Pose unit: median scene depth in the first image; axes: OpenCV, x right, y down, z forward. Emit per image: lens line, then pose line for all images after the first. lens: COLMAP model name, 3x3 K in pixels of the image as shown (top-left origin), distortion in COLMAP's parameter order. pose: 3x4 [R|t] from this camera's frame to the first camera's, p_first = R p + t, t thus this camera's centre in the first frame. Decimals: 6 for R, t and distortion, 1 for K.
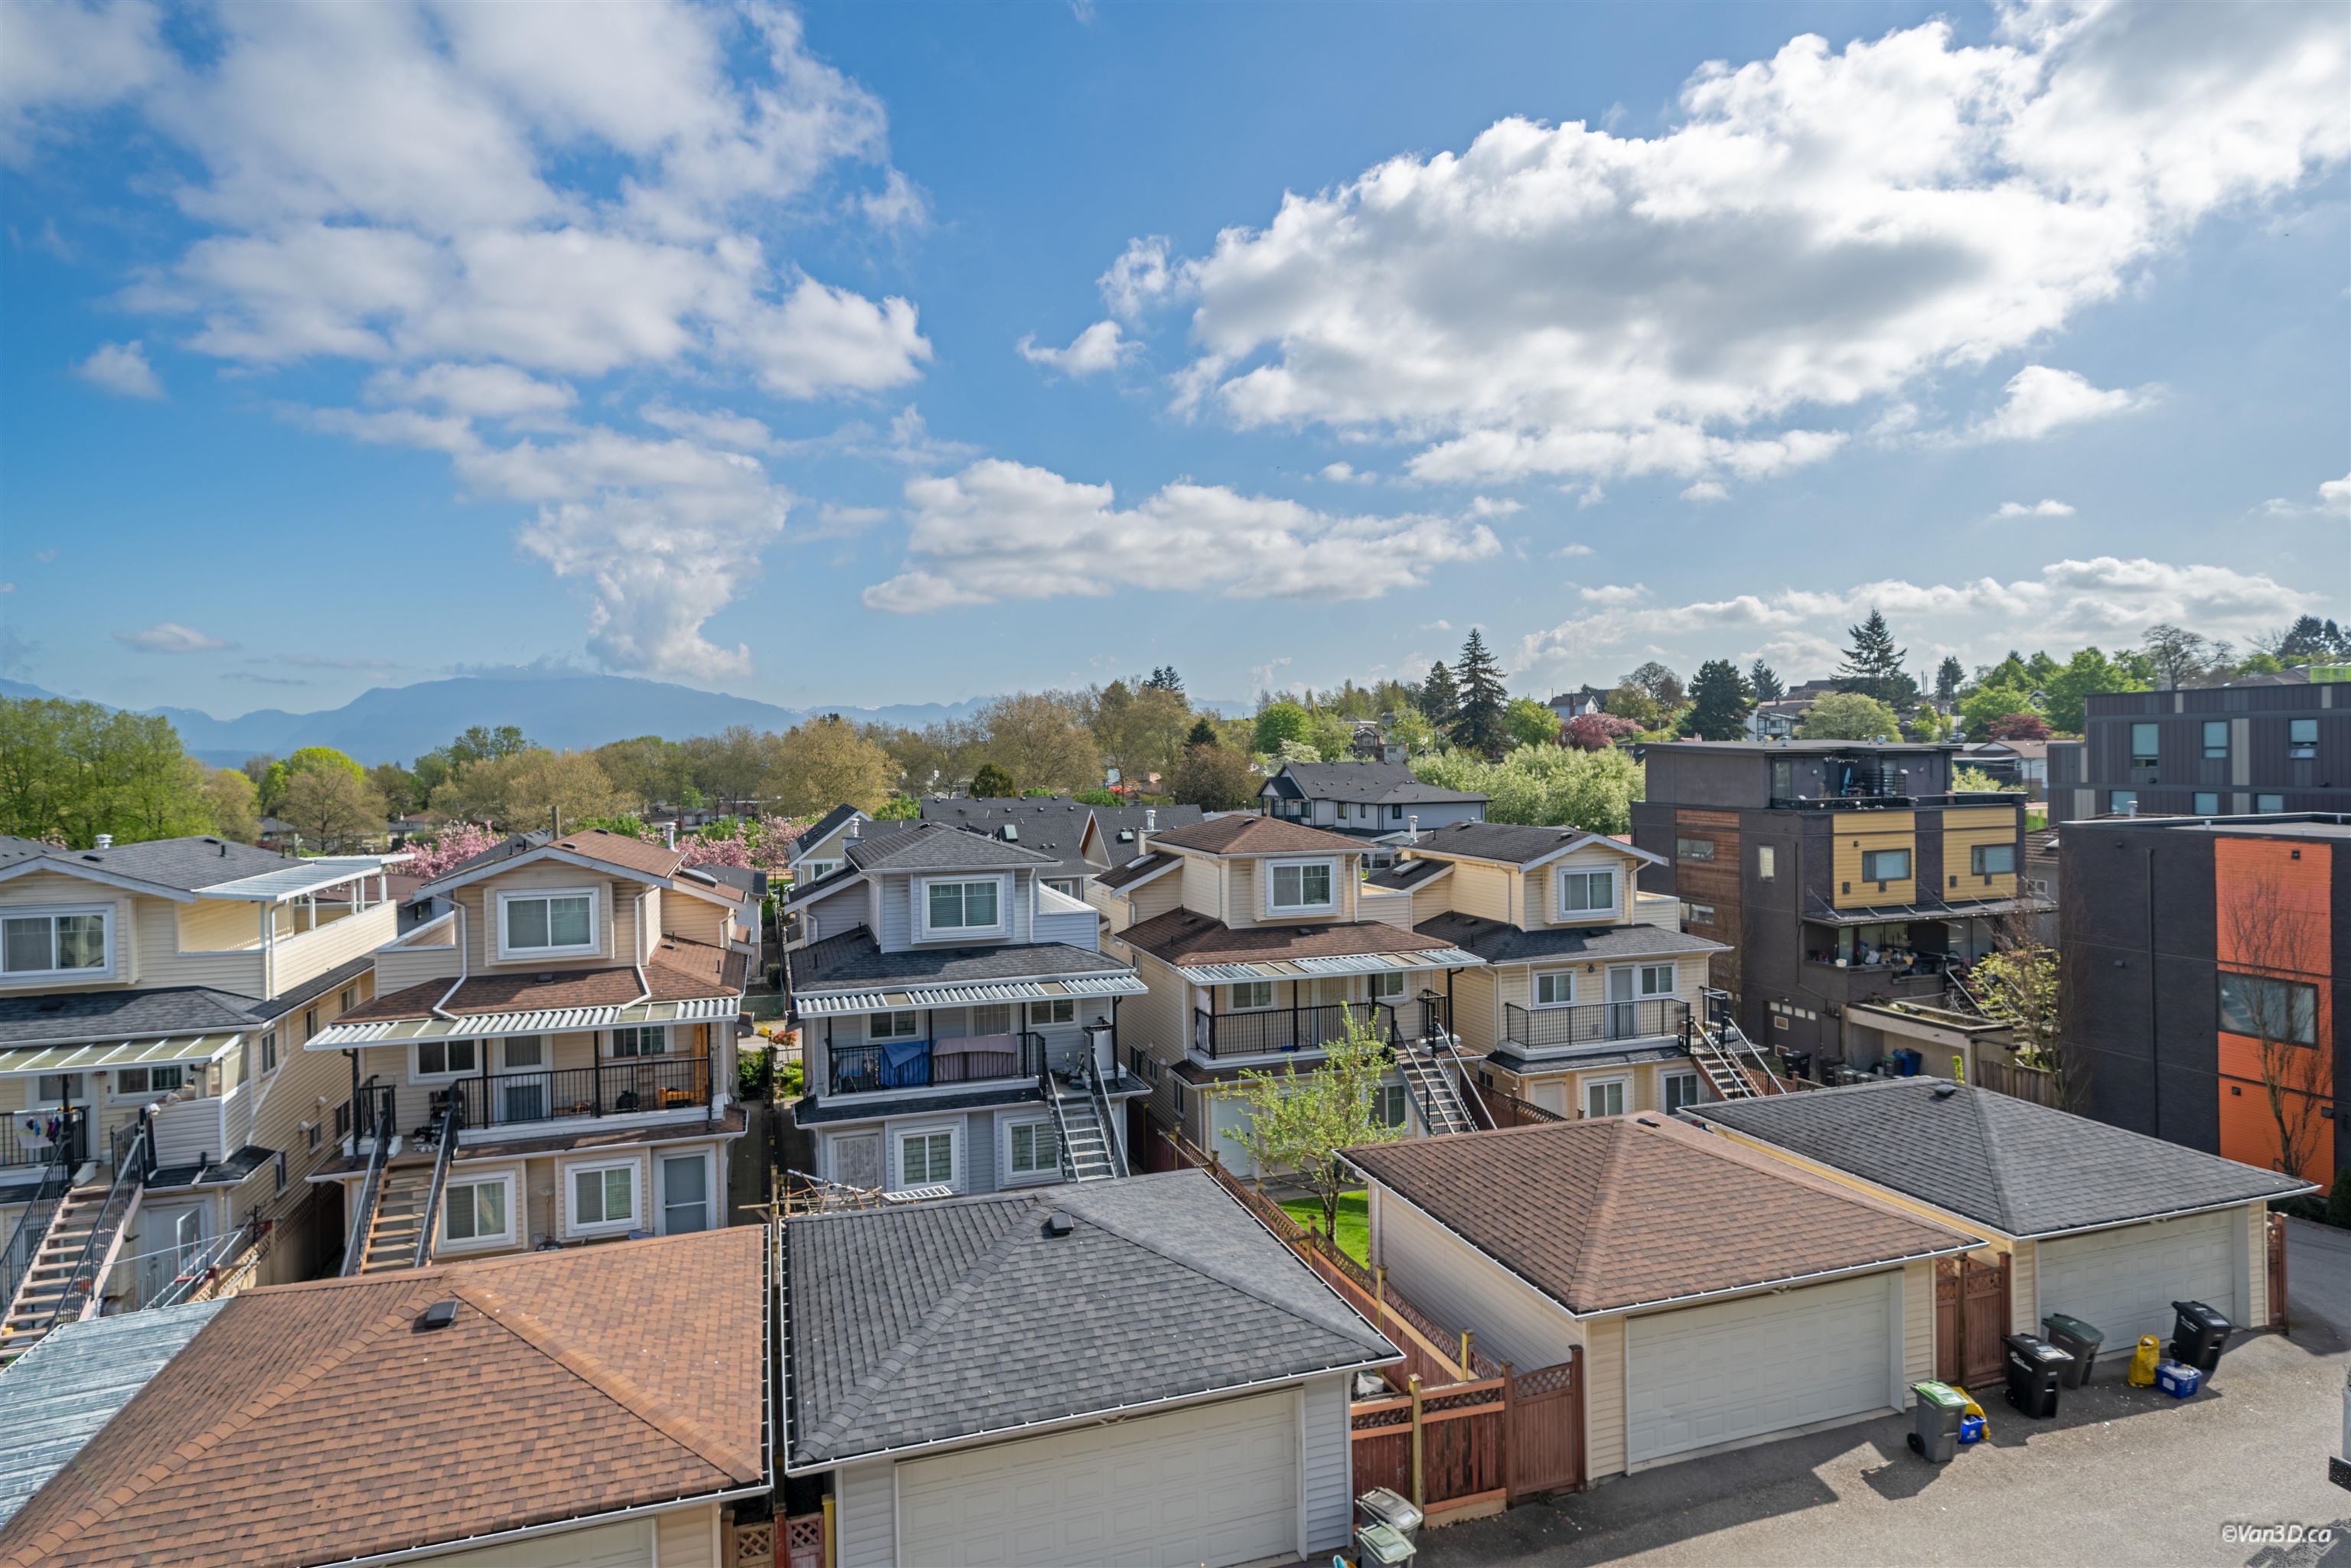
lens RADIAL K [[1254.9, 0, 1166.6], [0, 1254.9, 761.1], [0, 0, 1]] dist [0.000457, 0.000274]
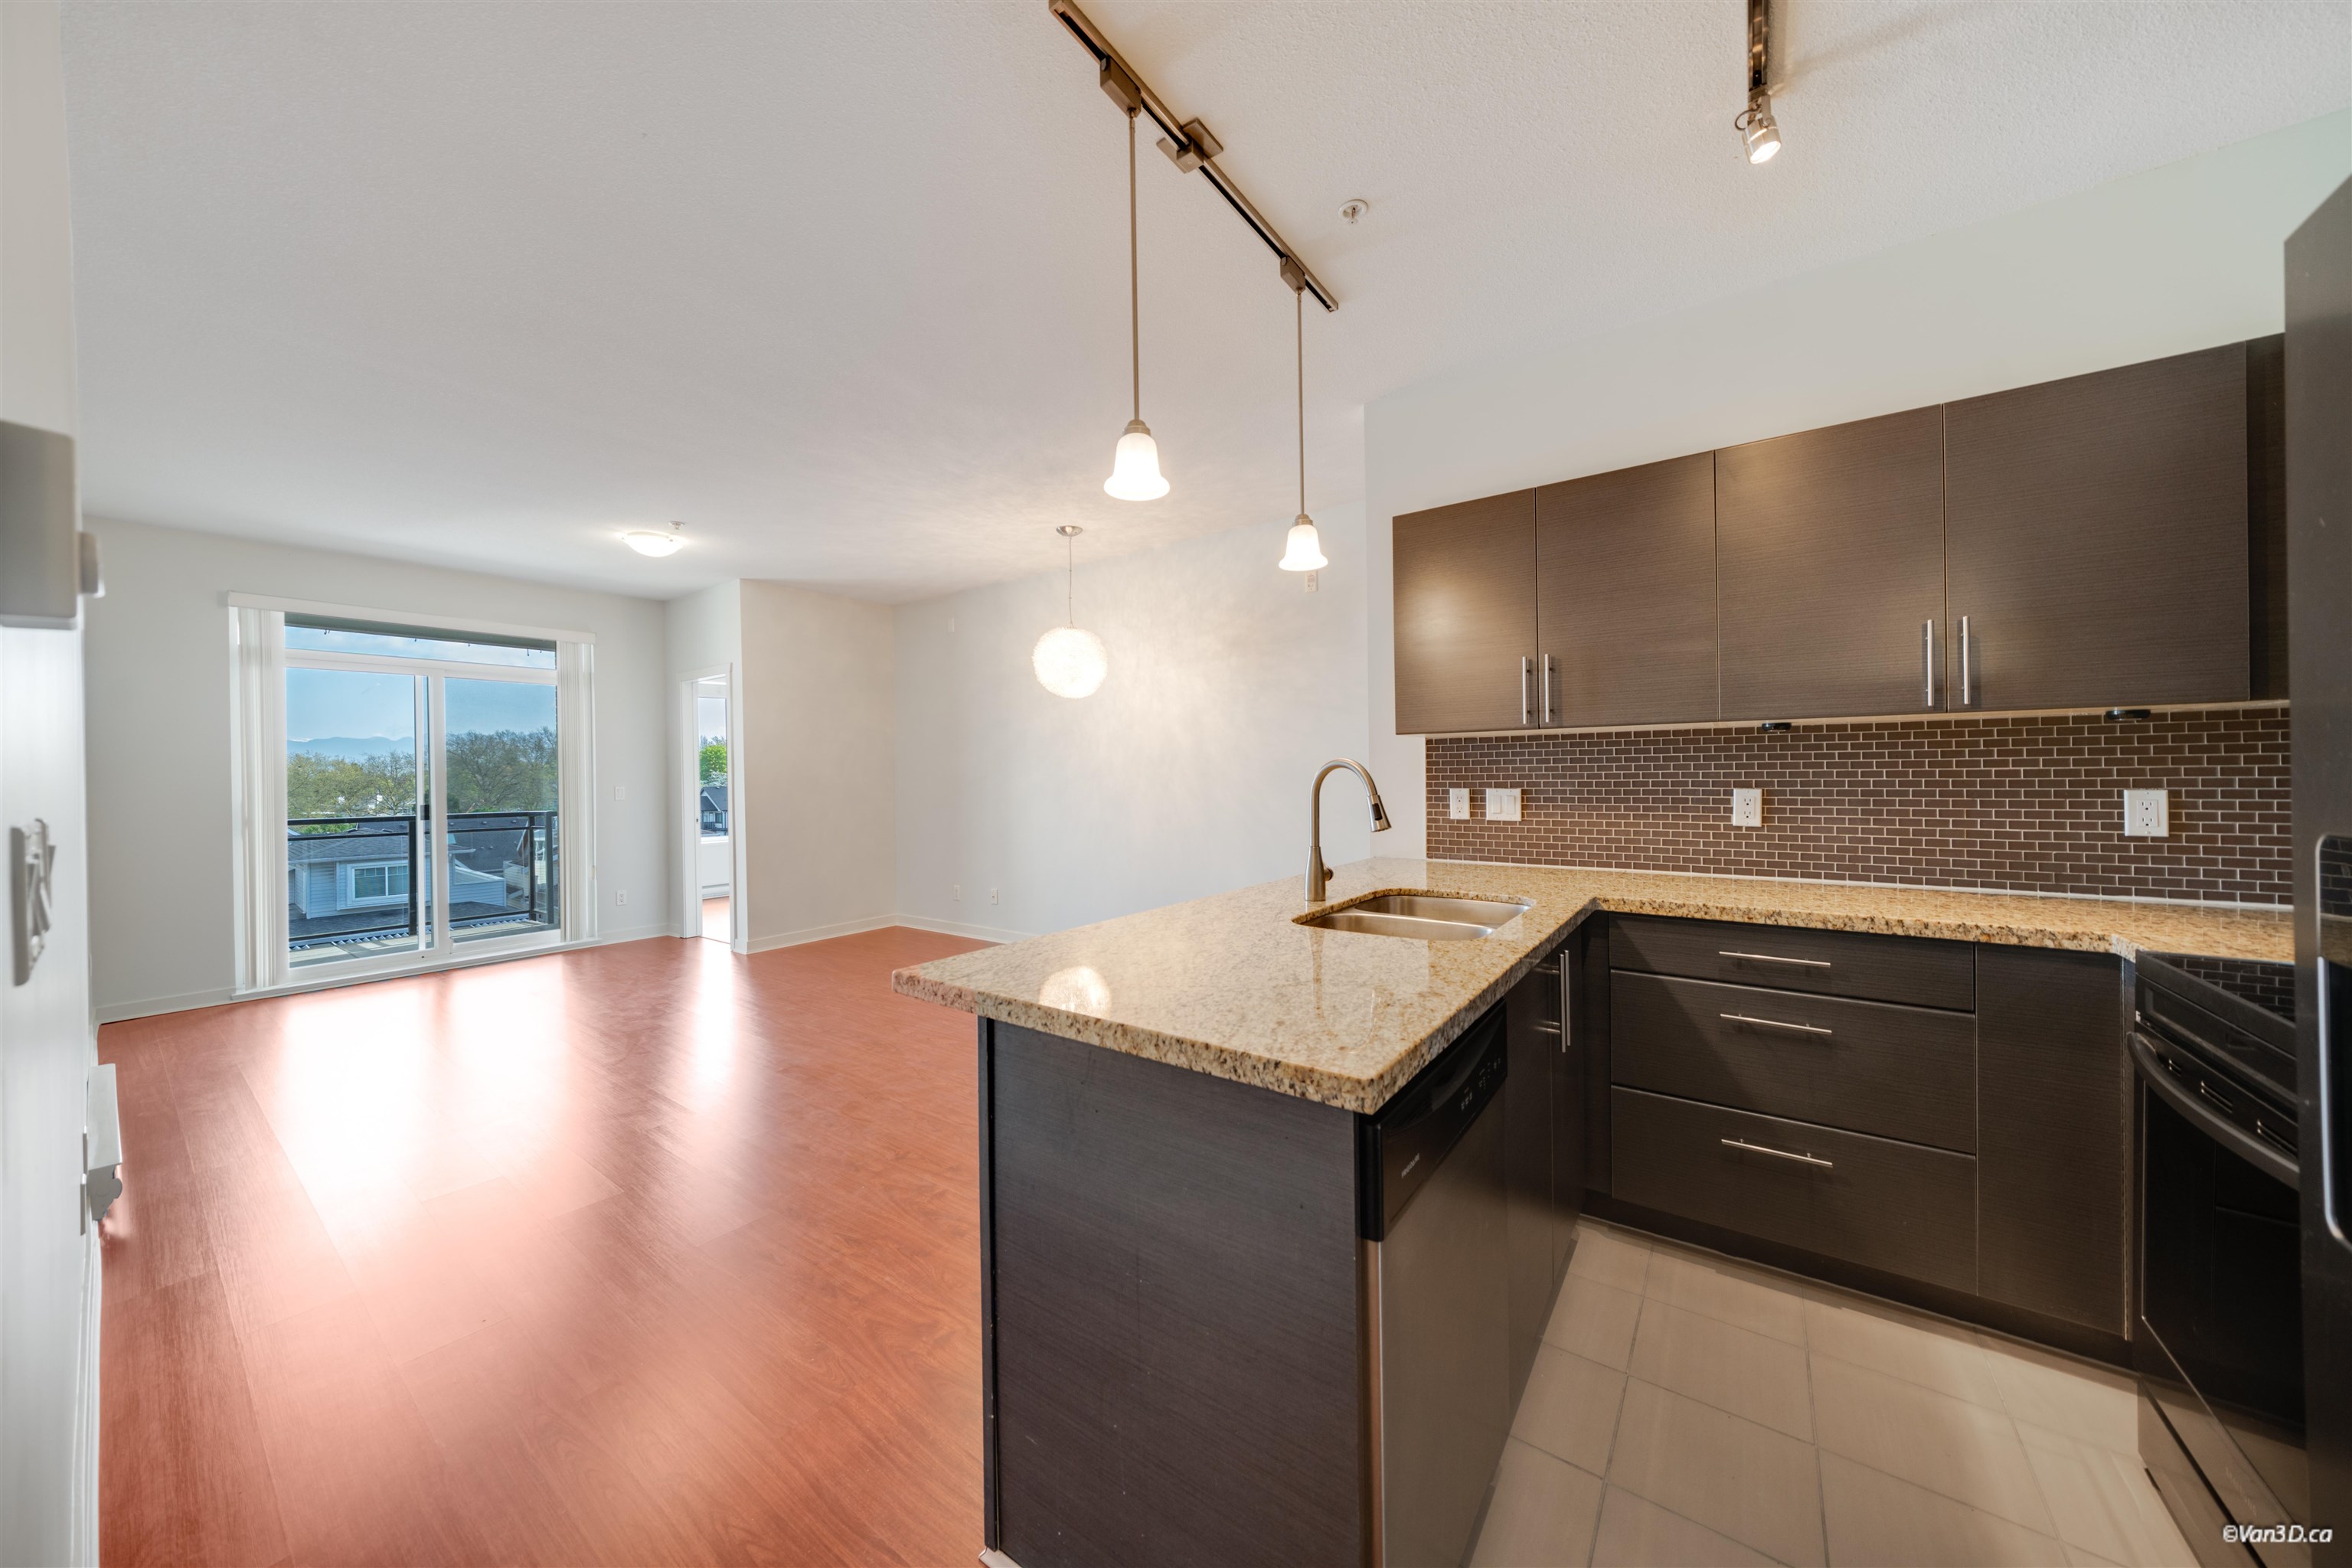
lens RADIAL K [[791.1, 0, 1161.7], [0, 791.1, 774.6], [0, 0, 1]] dist [0.000298, 0.000009]
pose [[0.827209, 0.003400, 0.561884, 0.068925], [0.004180, 0.999917, -0.012205, 0.003037], [-0.561879, 0.012444, 0.827126, -0.289210]]
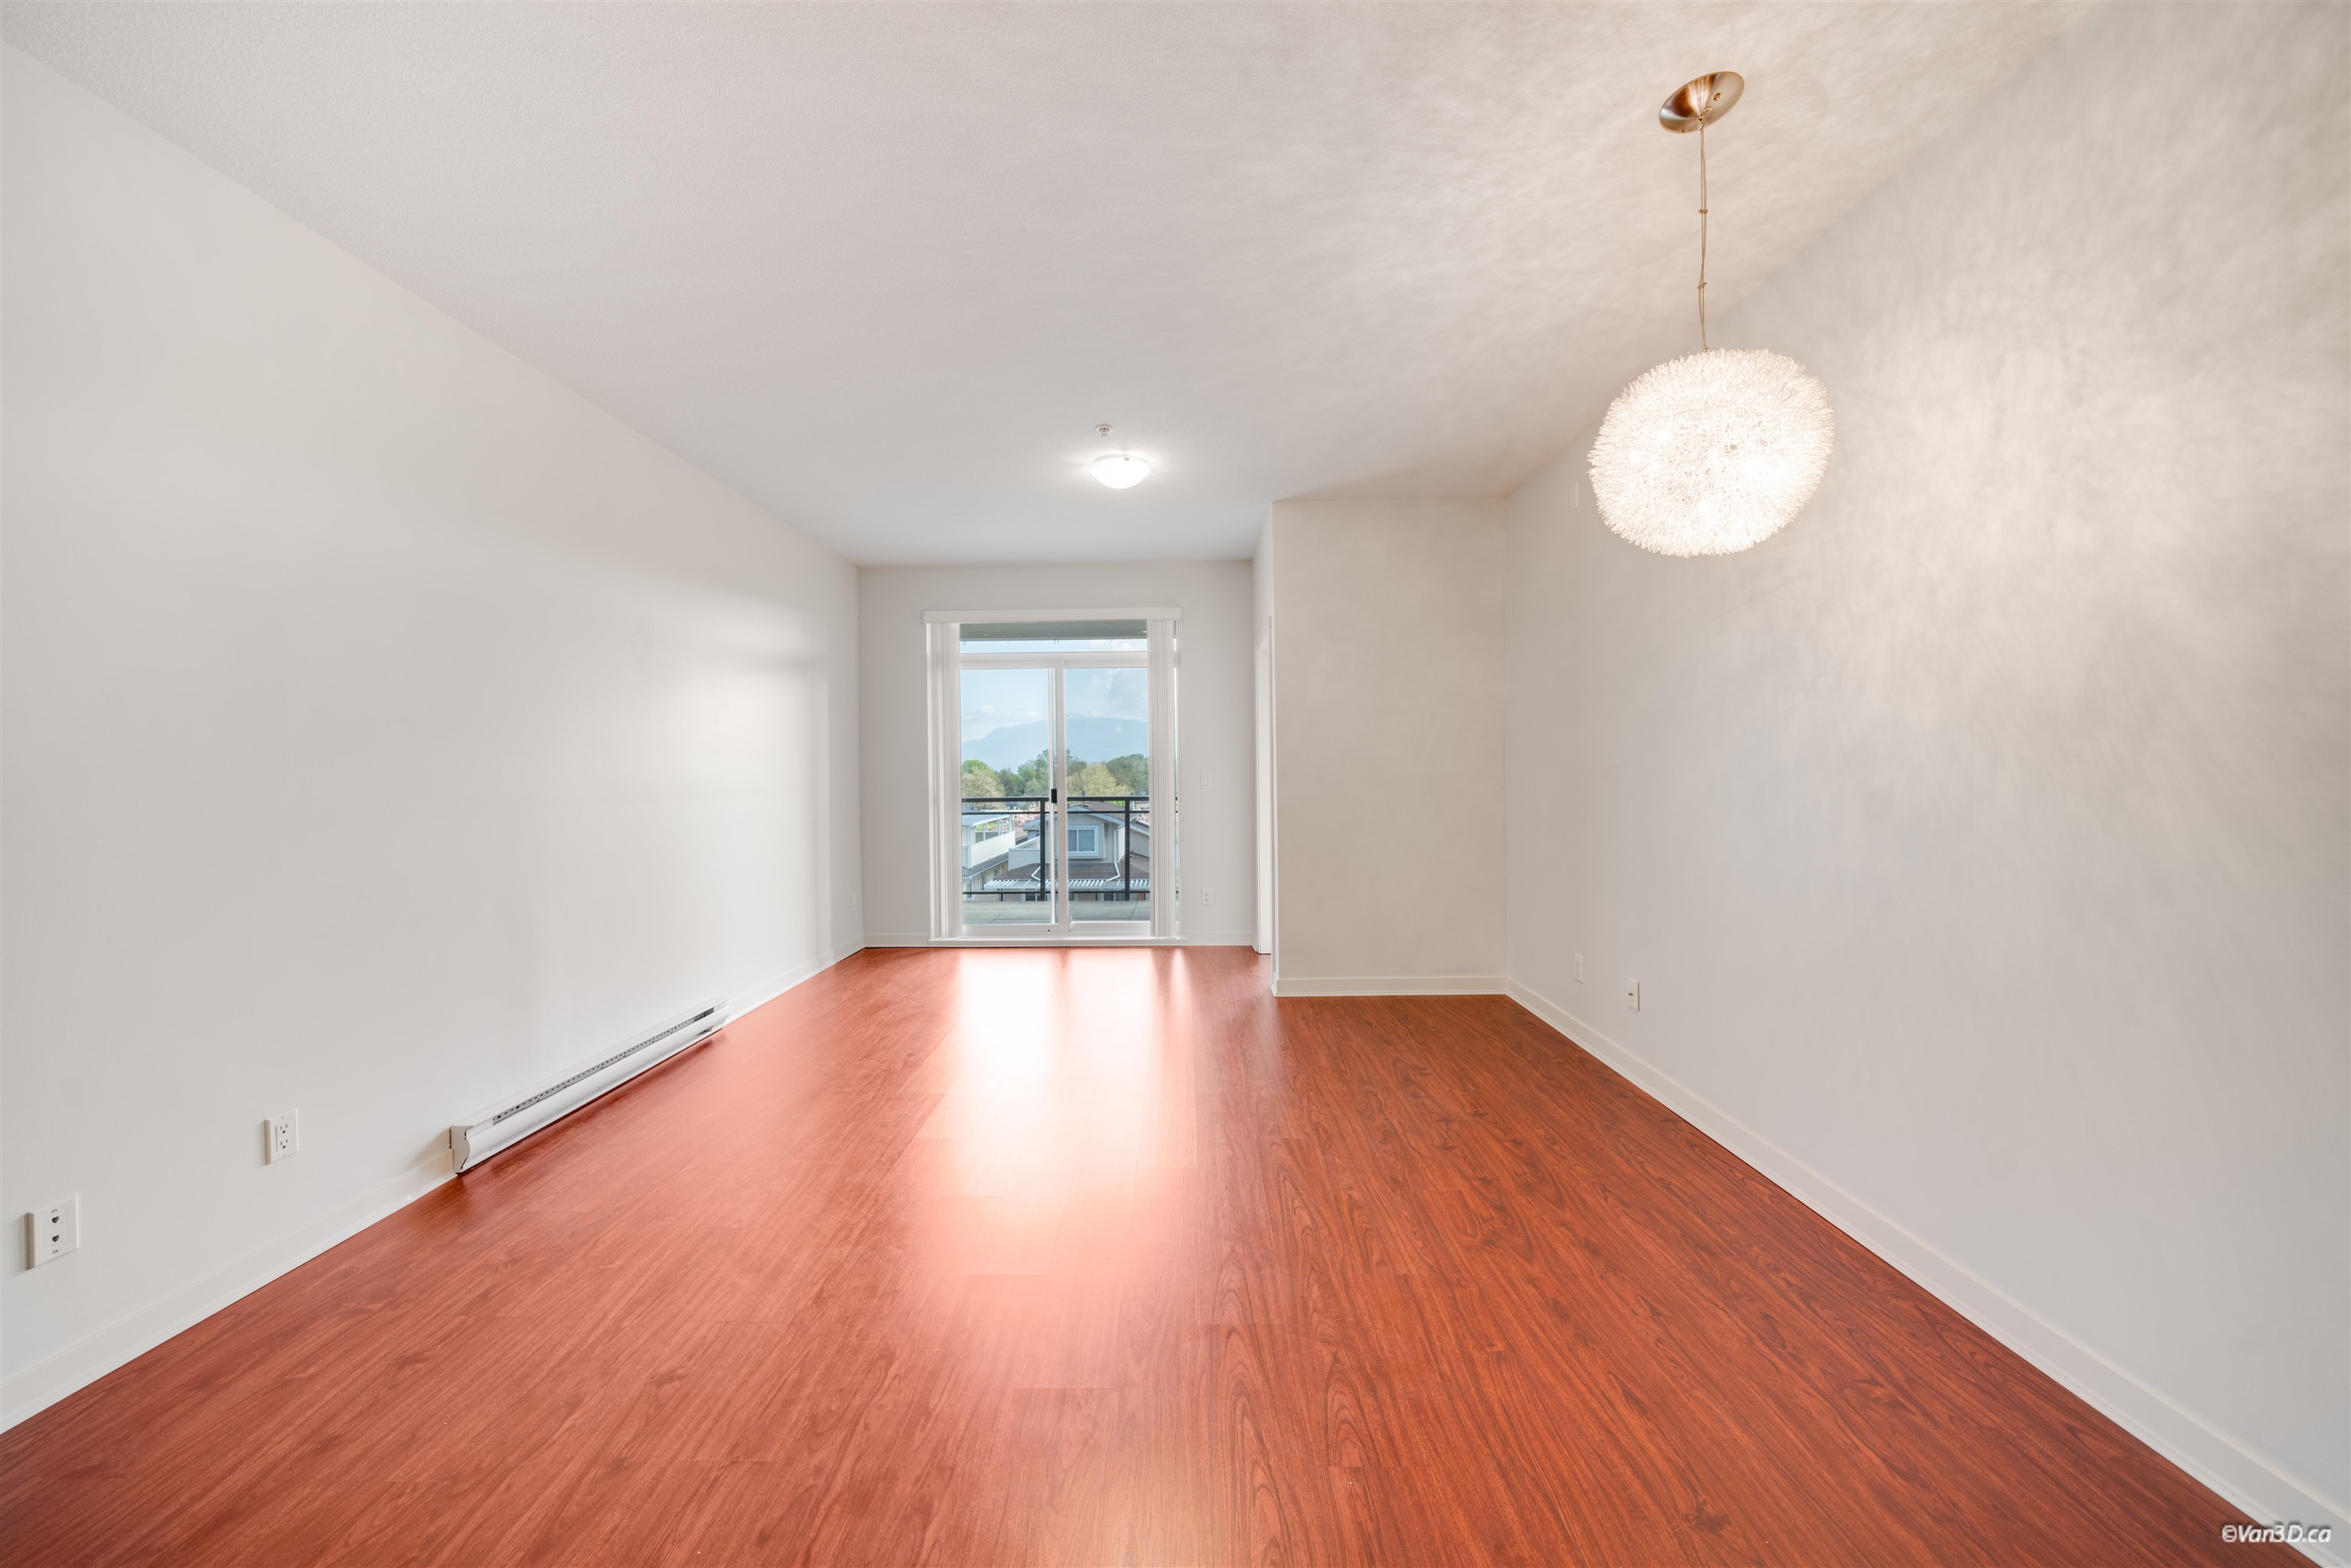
lens RADIAL K [[803.9, 0, 1161.4], [0, 803.9, 773.0], [0, 0, 1]] dist [-0.000020, 0.000013]
pose [[0.935026, 0.006657, -0.354517, 0.122133], [-0.005080, 0.999973, 0.005378, 0.002111], [0.354543, -0.003227, 0.935034, -0.224045]]
